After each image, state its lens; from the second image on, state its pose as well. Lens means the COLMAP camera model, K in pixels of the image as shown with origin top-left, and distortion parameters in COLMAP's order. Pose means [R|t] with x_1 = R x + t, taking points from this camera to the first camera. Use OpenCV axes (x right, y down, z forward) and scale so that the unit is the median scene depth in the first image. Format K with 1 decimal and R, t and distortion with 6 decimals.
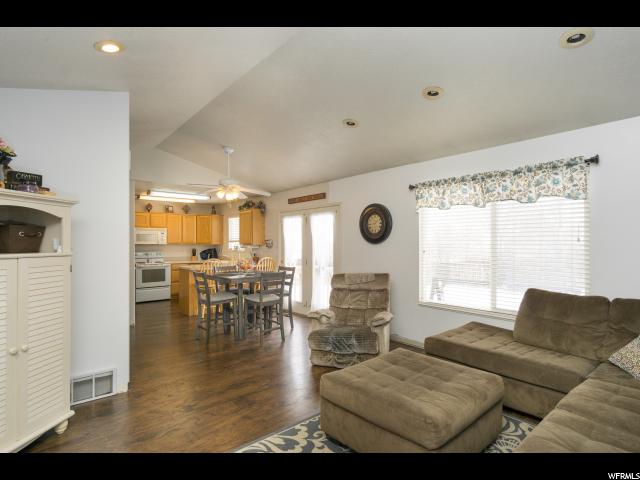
lens RADIAL K [[344.4, 0, 323.2], [0, 344.4, 240.0], [0, 0, 1]] dist [0.008340, -0.000167]
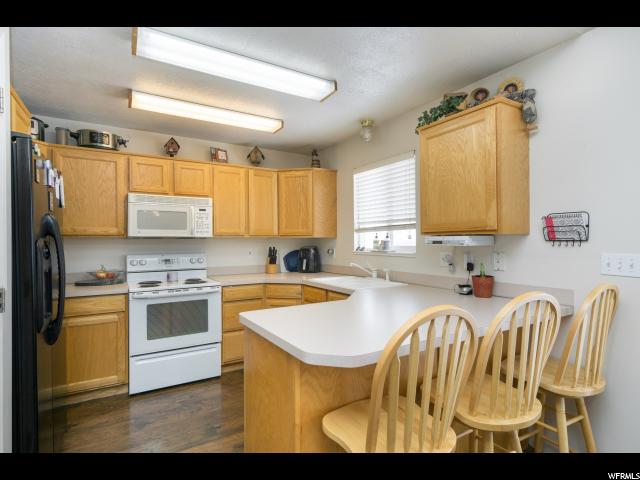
lens RADIAL K [[344.4, 0, 317.8], [0, 344.4, 241.9], [0, 0, 1]] dist [0.008340, -0.000167]
pose [[0.985447, -0.002466, -0.169963, -0.267271], [0.003836, 0.999963, 0.007733, 0.015984], [0.169938, -0.008272, 0.985420, 0.633462]]
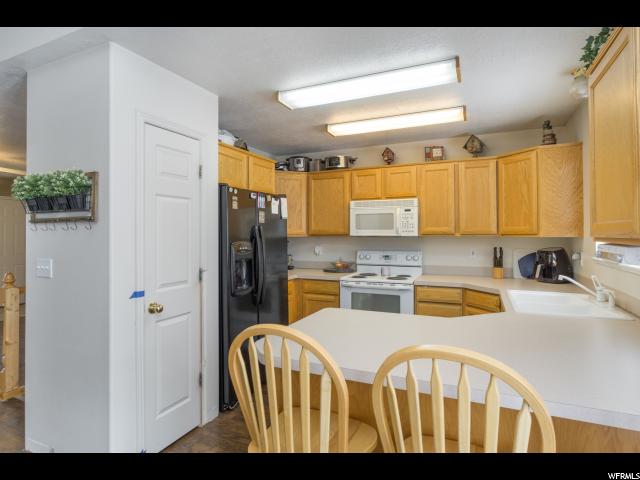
lens RADIAL K [[344.4, 0, 323.1], [0, 344.4, 227.4], [0, 0, 1]] dist [0.008340, -0.000167]
pose [[0.423088, -0.011738, -0.906013, -0.123841], [0.007737, 0.999926, -0.009341, 0.005039], [0.906056, -0.003058, 0.423147, 0.737011]]
